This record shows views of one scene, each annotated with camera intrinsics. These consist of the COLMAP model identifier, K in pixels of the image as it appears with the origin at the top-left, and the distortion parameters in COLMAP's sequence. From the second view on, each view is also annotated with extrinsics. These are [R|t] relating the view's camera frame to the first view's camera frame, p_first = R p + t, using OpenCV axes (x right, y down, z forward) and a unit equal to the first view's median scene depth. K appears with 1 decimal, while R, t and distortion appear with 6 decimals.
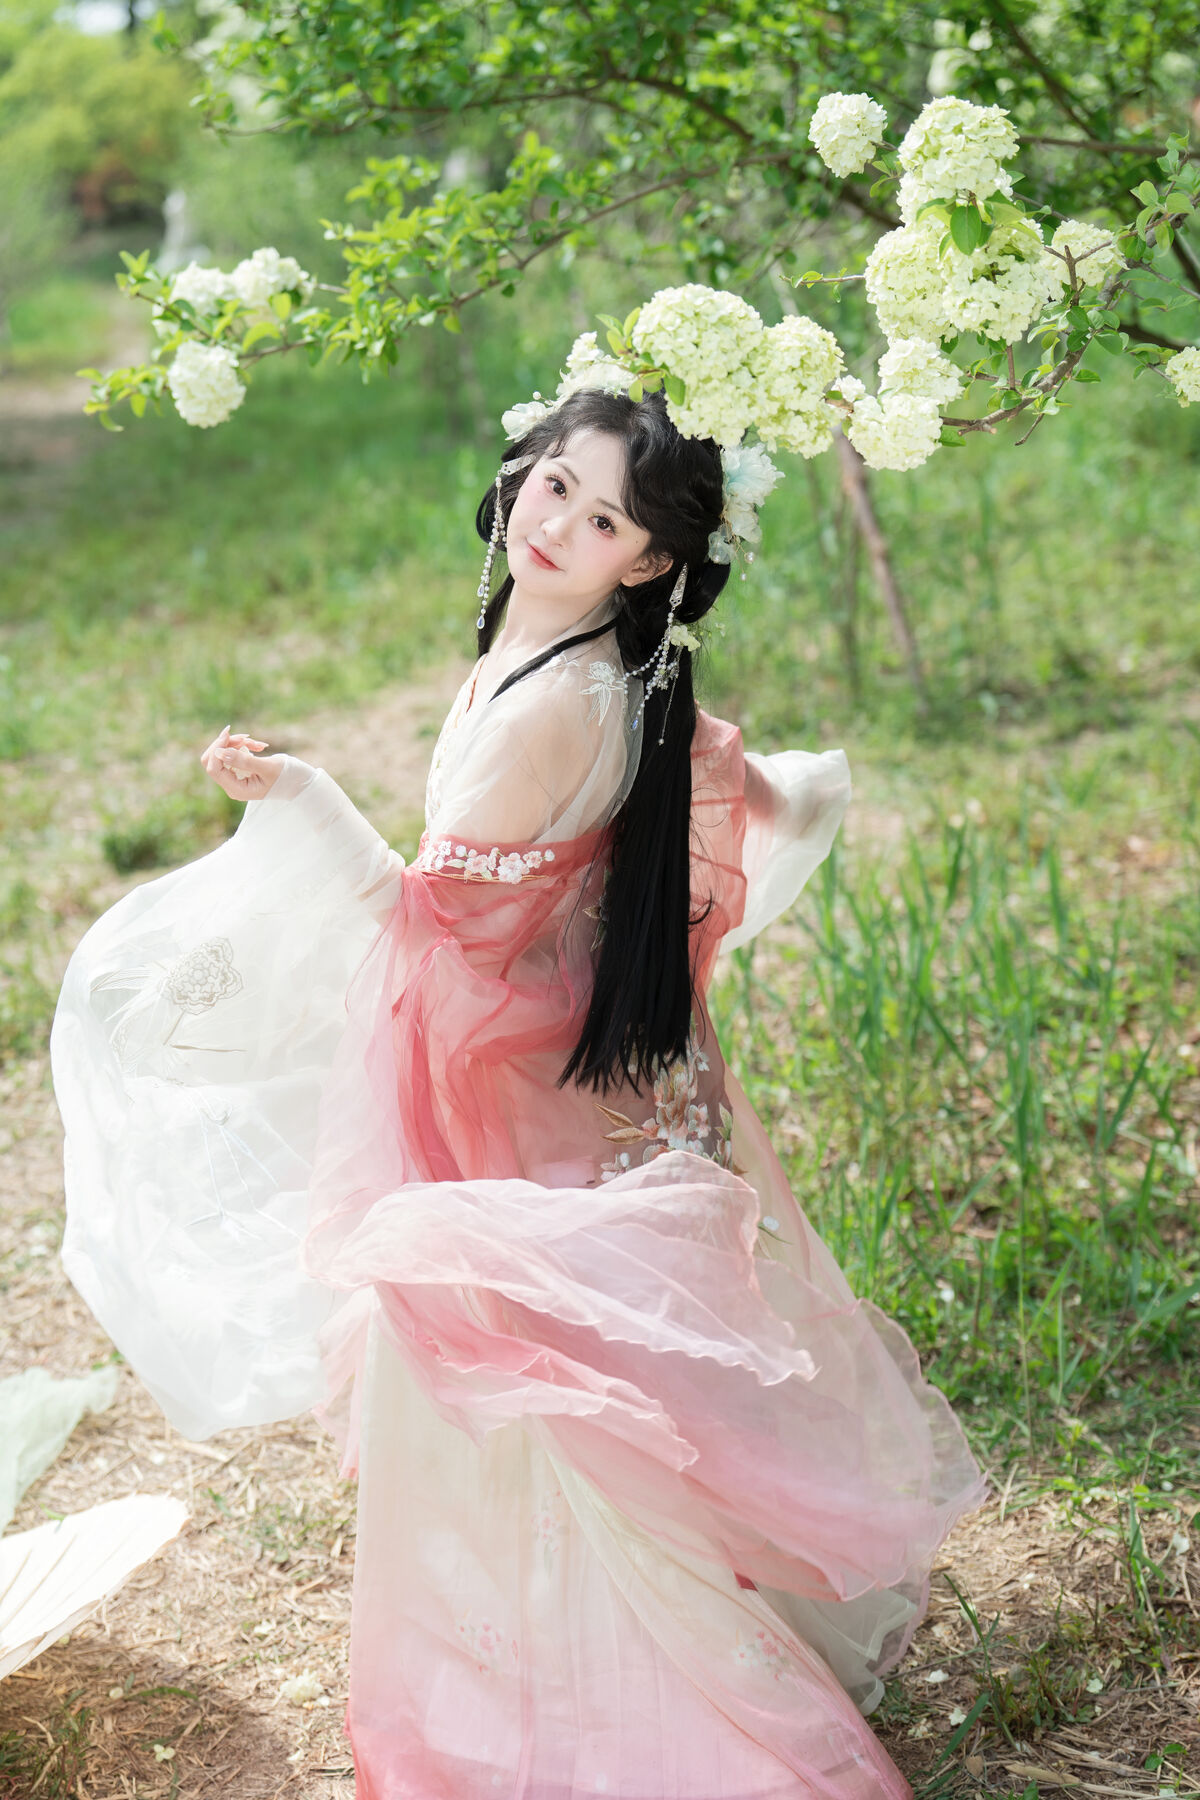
lens RADIAL K [[3434.5, 0, 603.4], [0, 3434.5, 814.9], [0, 0, 1]] dist [0.138523, -0.025217]
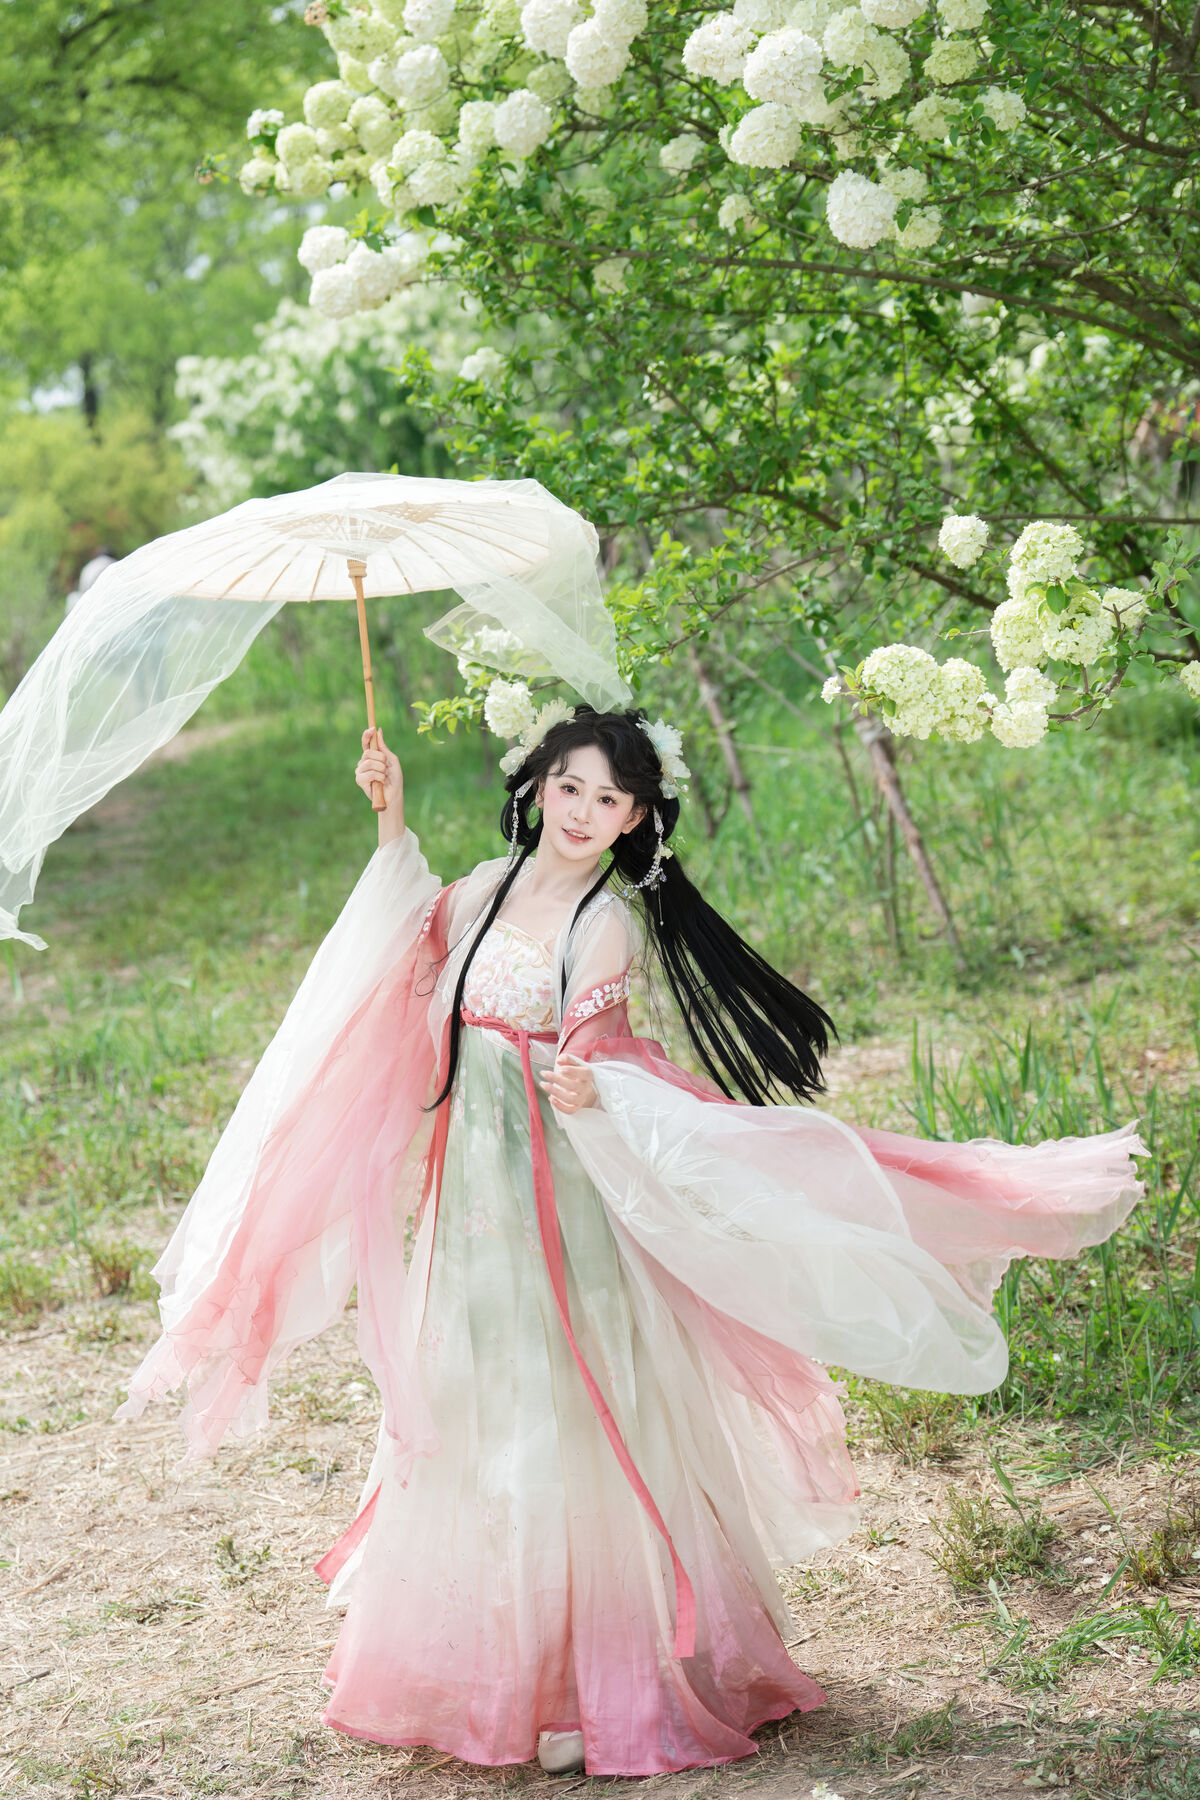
lens RADIAL K [[3438.5, 0, 600.0], [0, 3438.5, 900.0], [0, 0, 1]] dist [0.060119, -0.222724]
pose [[0.997505, -0.069831, 0.010381, -0.081943], [0.070398, 0.994934, -0.071763, 0.044534], [-0.005317, 0.072315, 0.997368, -0.369573]]
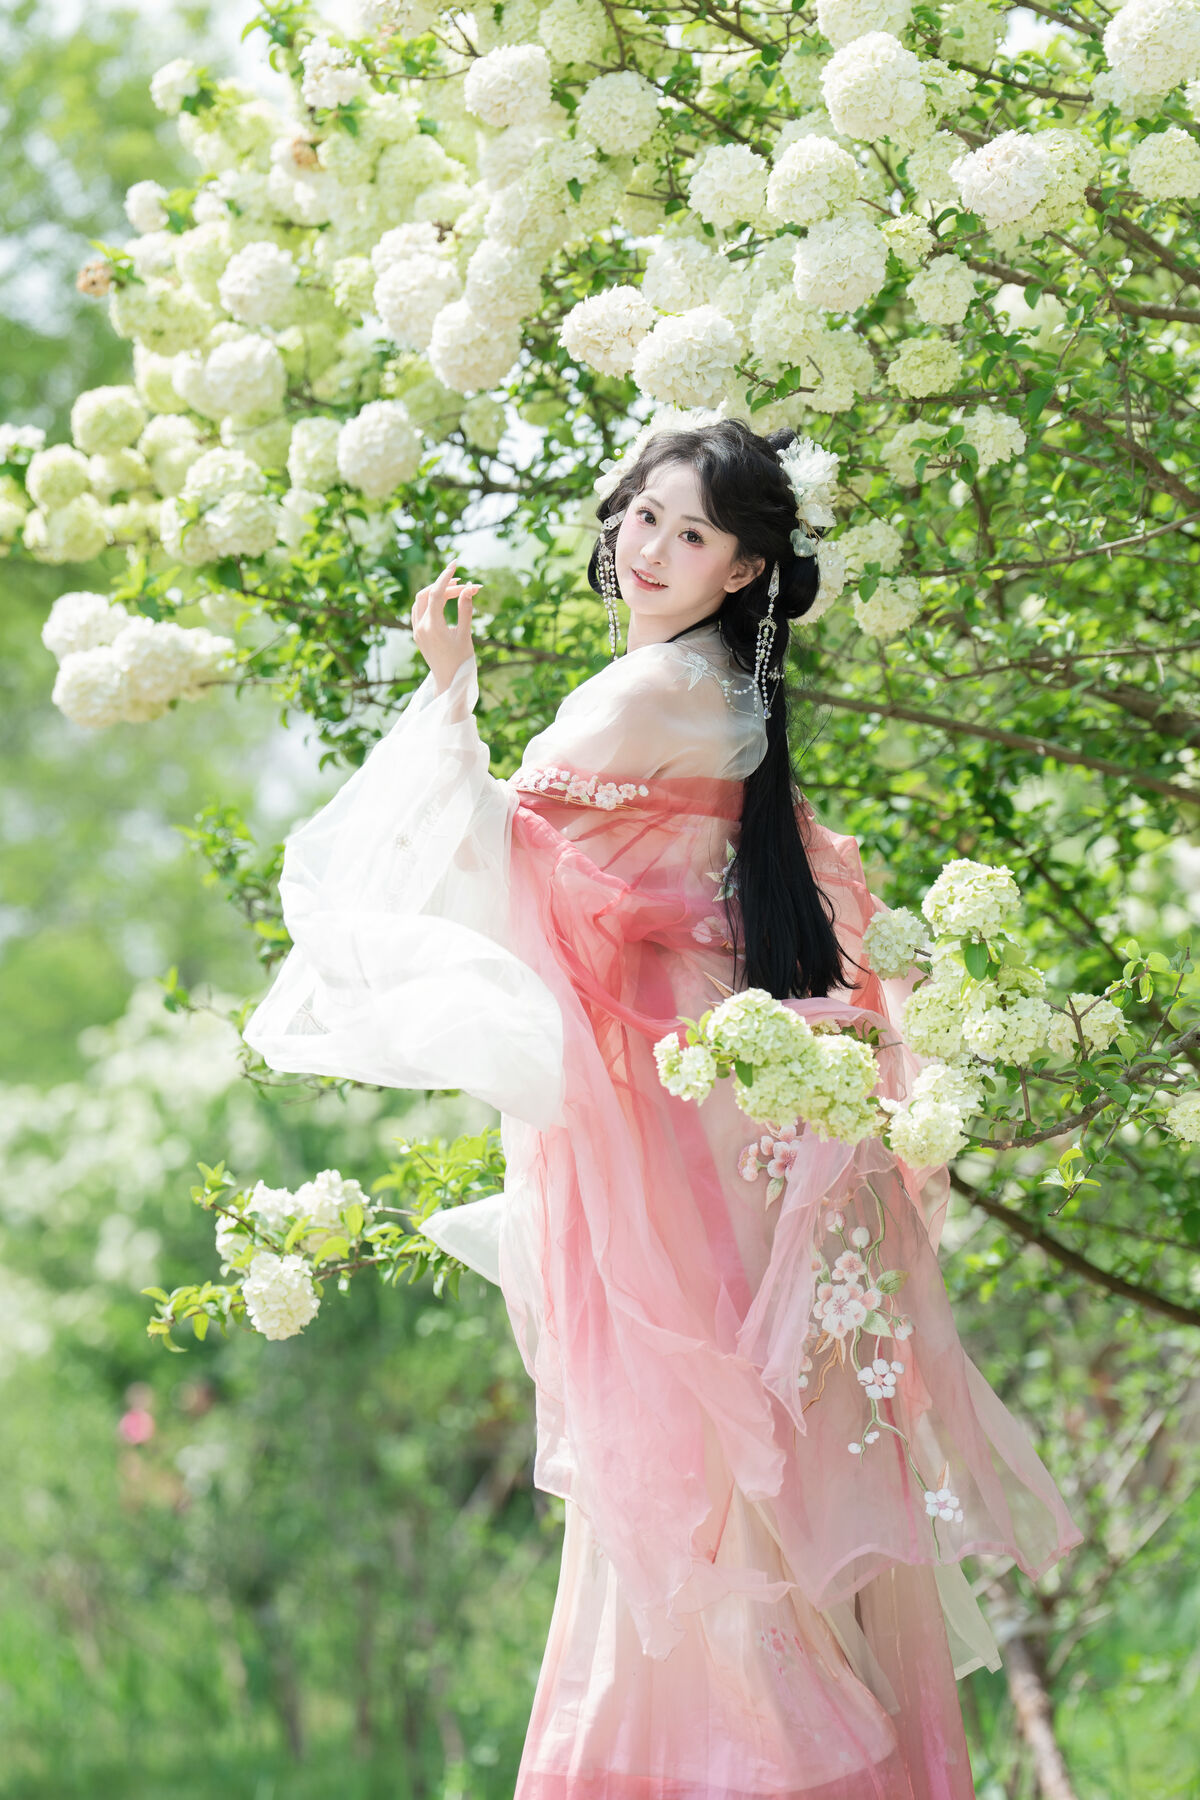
lens RADIAL K [[7484.5, 0, 600.0], [0, 7484.5, 900.0], [0, 0, 1]] dist [1.250977, 4.140538]
pose [[0.999889, 0.005240, -0.013966, 0.013227], [-0.008835, 0.962397, -0.271502, 0.310951], [0.012018, 0.271595, 0.962337, -0.963270]]
